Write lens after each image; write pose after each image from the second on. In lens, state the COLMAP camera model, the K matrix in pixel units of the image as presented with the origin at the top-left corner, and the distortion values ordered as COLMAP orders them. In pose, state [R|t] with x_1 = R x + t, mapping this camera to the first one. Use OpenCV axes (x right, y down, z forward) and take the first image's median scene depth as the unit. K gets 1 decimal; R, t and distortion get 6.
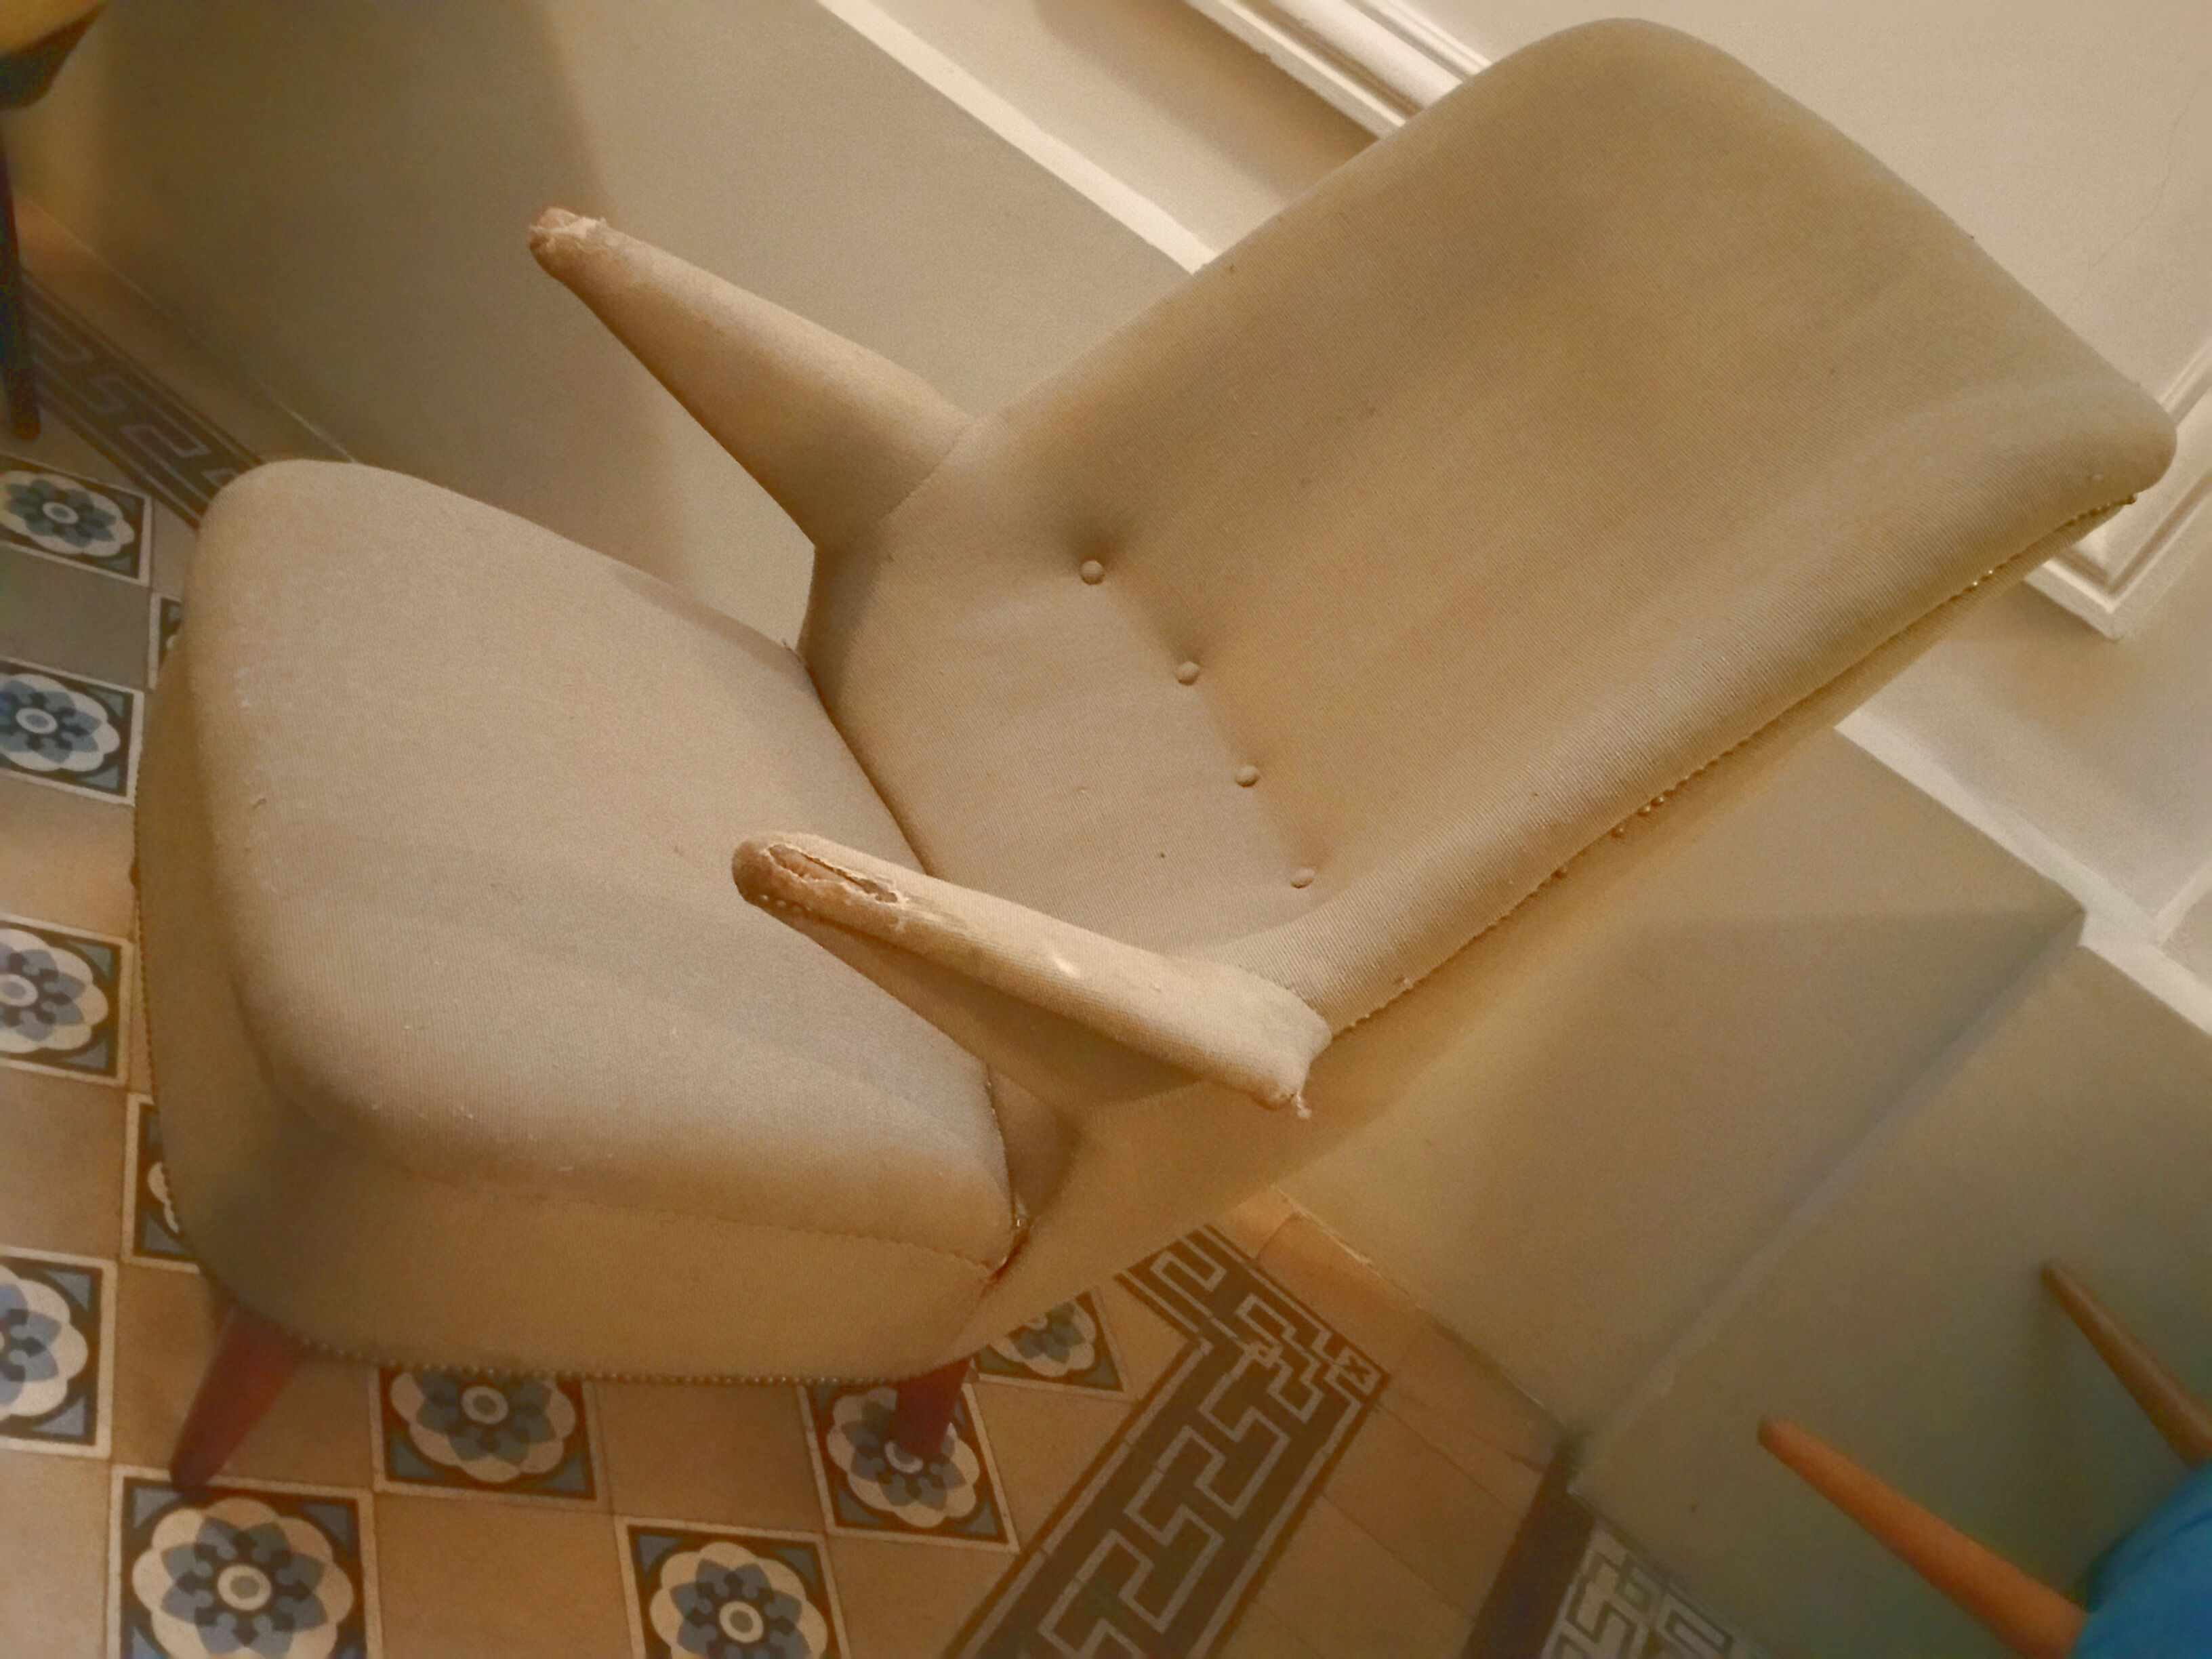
lens RADIAL K [[2285.2, 0, 1106.0], [0, 2285.2, 829.5], [0, 0, 1]] dist [0.134086, -0.298457]
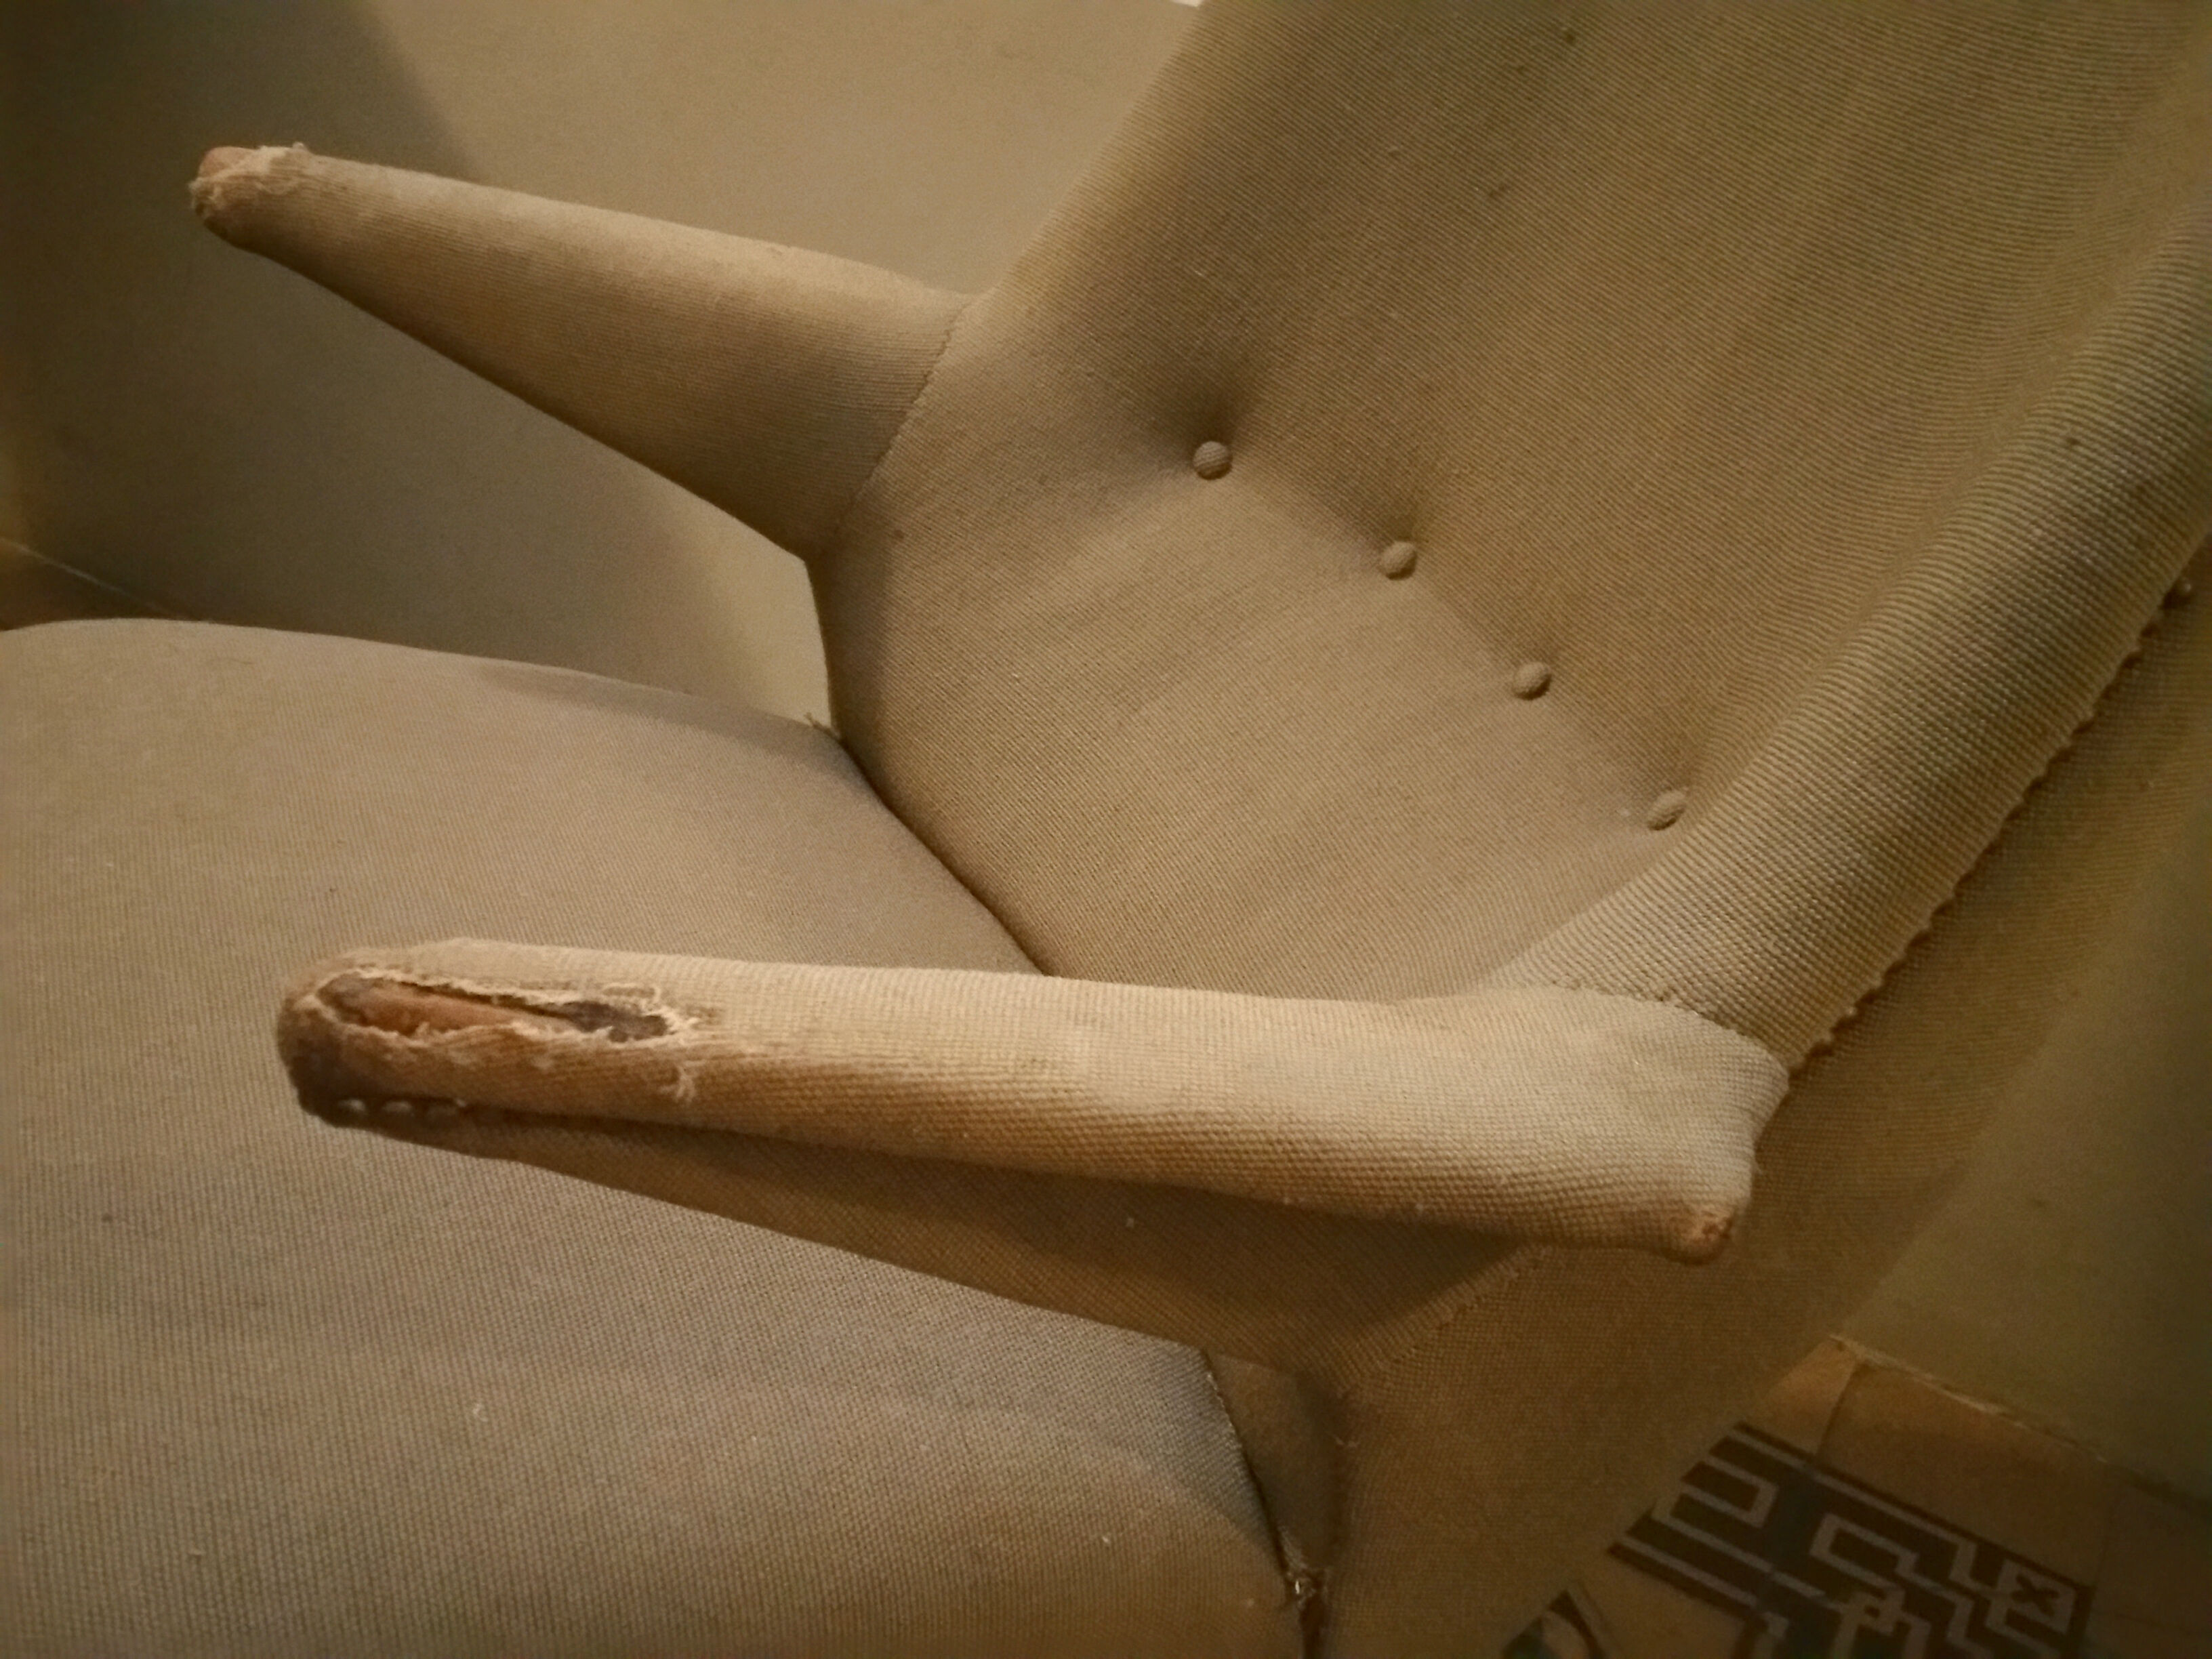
lens RADIAL K [[2285.2, 0, 1106.0], [0, 2285.2, 829.5], [0, 0, 1]] dist [0.134086, -0.298457]
pose [[0.942392, -0.283275, -0.177911, 0.057500], [0.268792, 0.957853, -0.101332, 0.046449], [0.199118, 0.047673, 0.978815, 0.445023]]
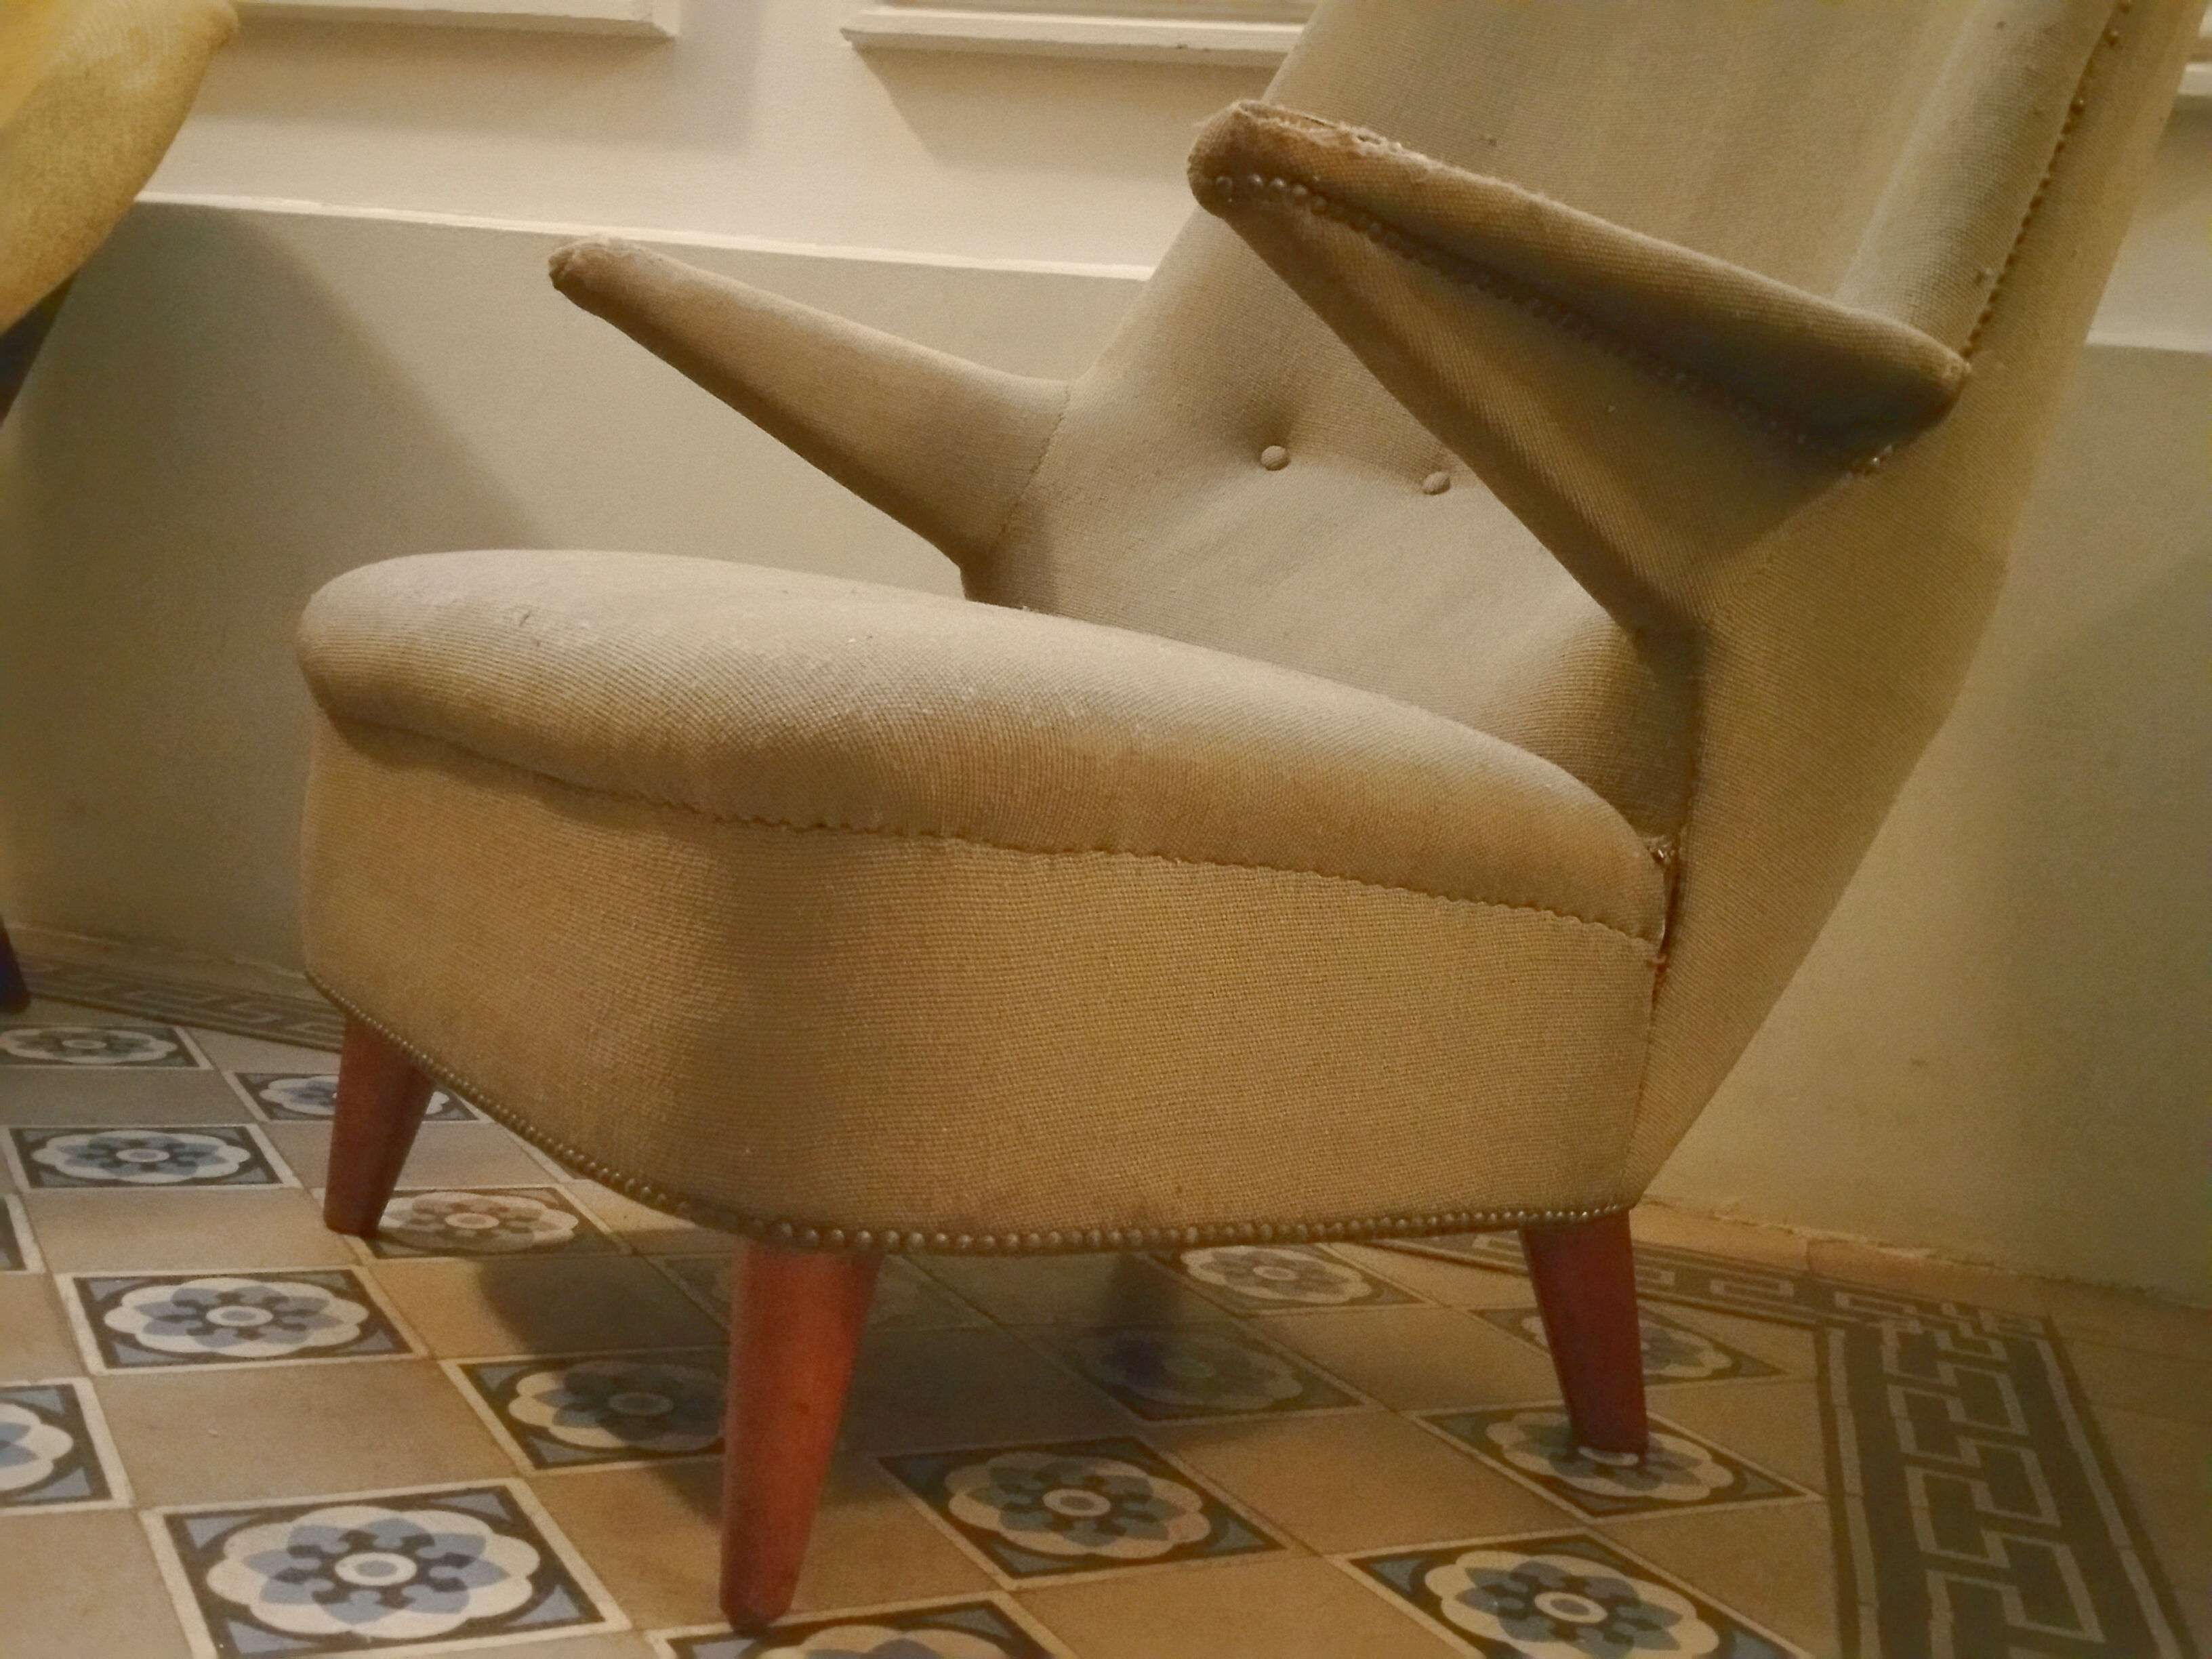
lens RADIAL K [[2302.1, 0, 1075.4], [0, 2302.1, 906.2], [0, 0, 1]] dist [0.057690, -0.013958]
pose [[0.908929, -0.398499, 0.122662, -0.283551], [0.415884, 0.845455, -0.335033, 0.330160], [0.029805, 0.355534, 0.934188, 0.293079]]
